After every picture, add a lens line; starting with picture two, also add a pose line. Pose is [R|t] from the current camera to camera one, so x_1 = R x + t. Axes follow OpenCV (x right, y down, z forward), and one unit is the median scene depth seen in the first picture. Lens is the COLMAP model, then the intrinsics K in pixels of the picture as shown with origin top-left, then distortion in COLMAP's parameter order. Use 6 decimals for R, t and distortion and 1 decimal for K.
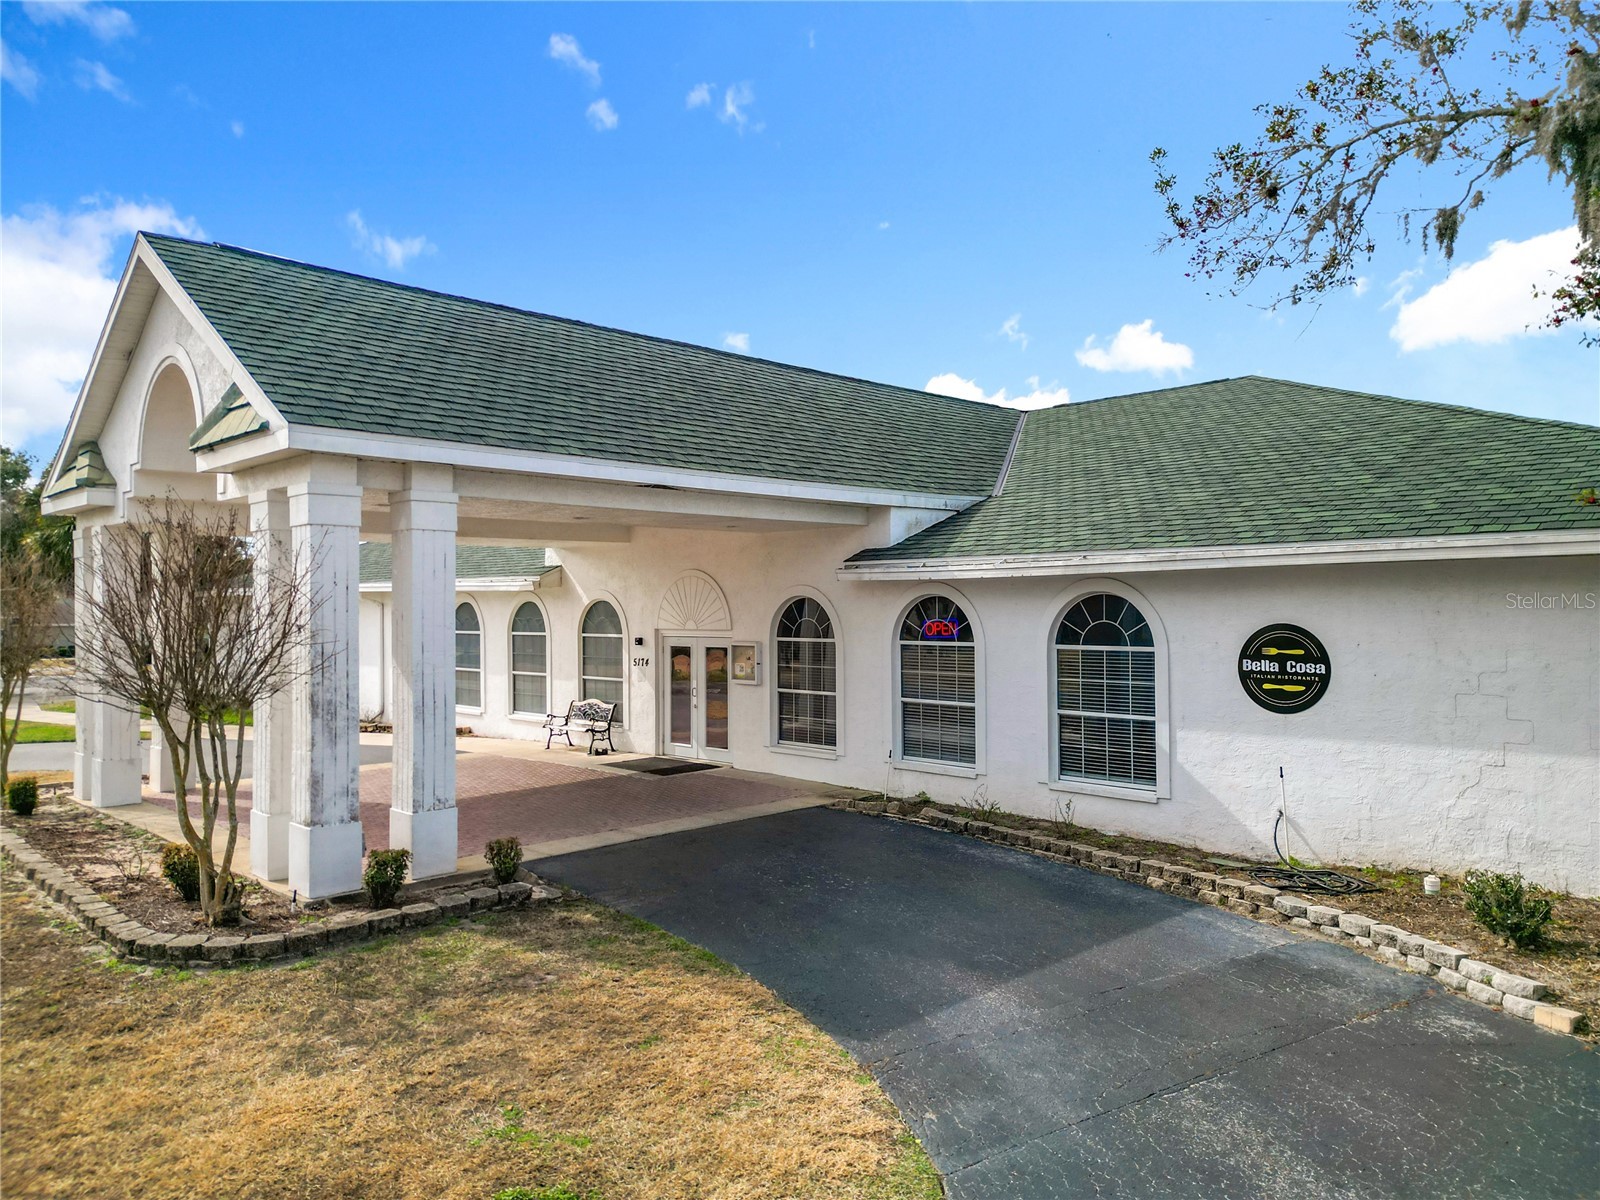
lens RADIAL K [[1116.7, 0, 800.0], [0, 1116.7, 600.0], [0, 0, 1]] dist [0.073378, -0.071675]
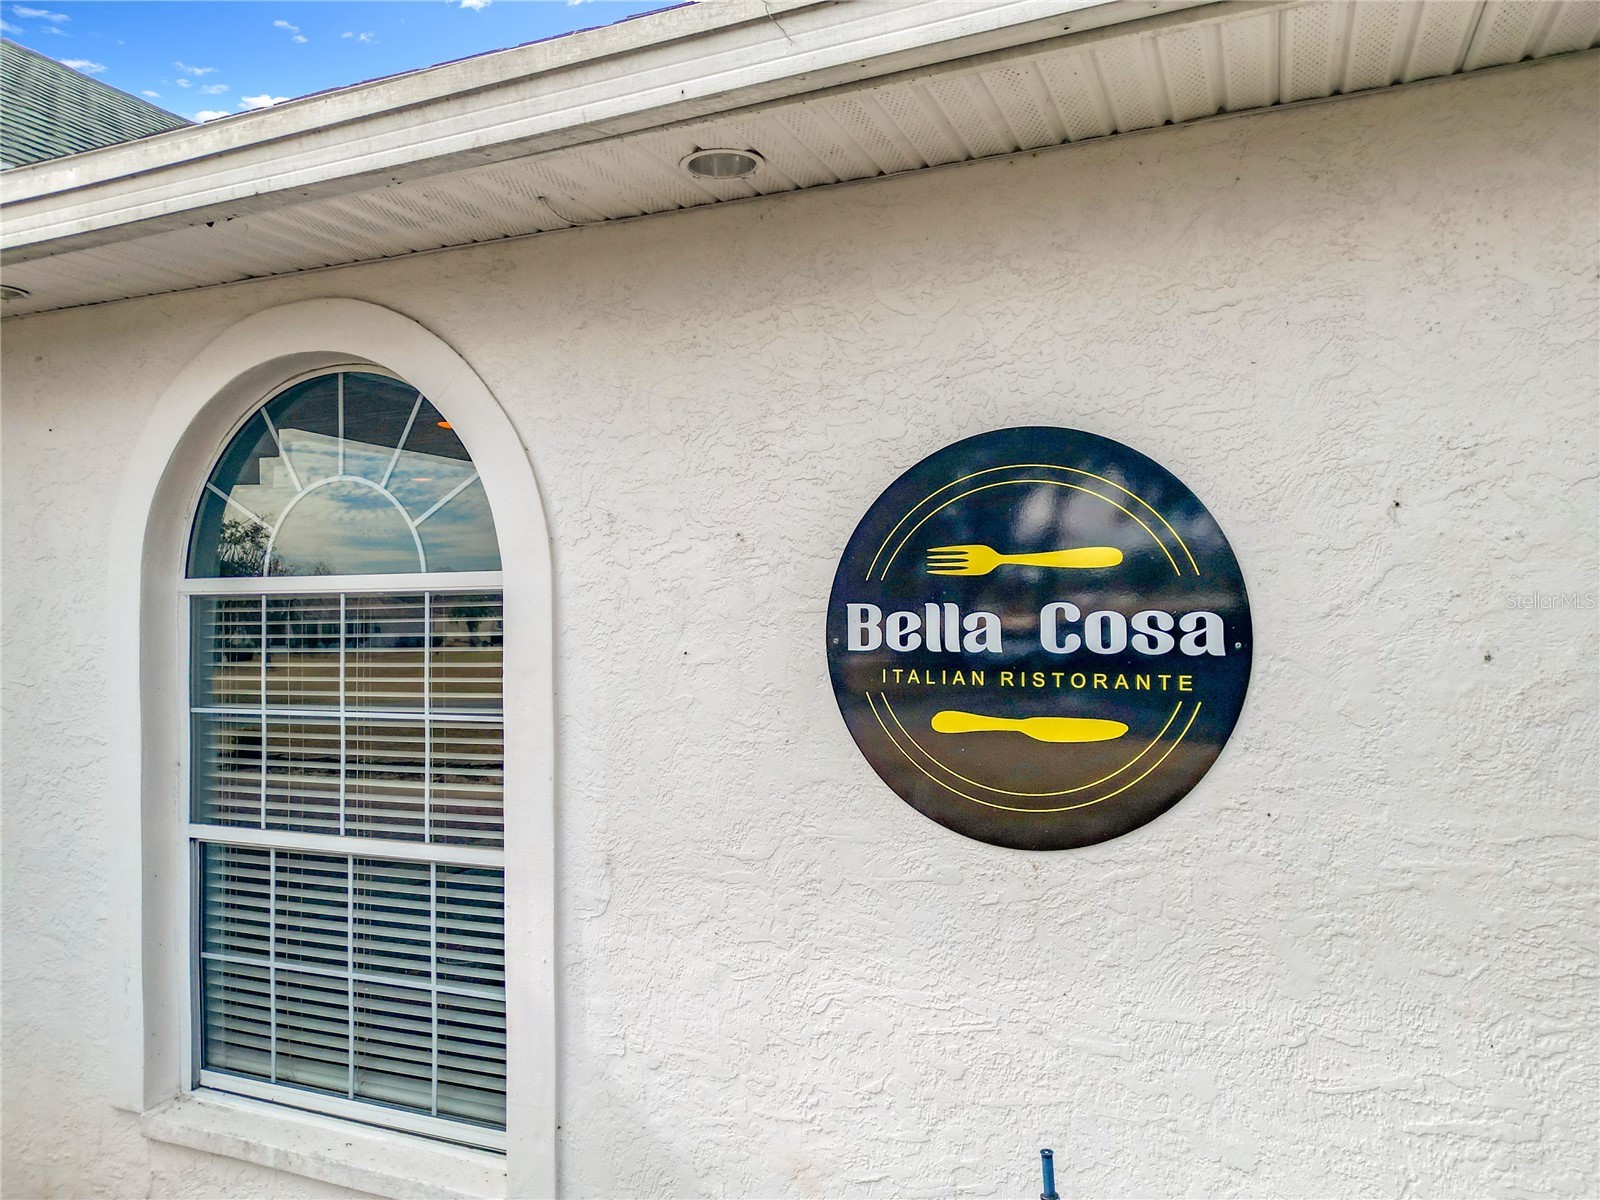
lens RADIAL K [[1116.7, 0, 800.0], [0, 1116.7, 600.0], [0, 0, 1]] dist [0.073378, -0.071675]
pose [[0.925257, -0.004682, 0.379313, 0.302490], [0.004563, 0.999989, 0.001212, 0.052026], [-0.379314, 0.000610, 0.925268, 0.804749]]
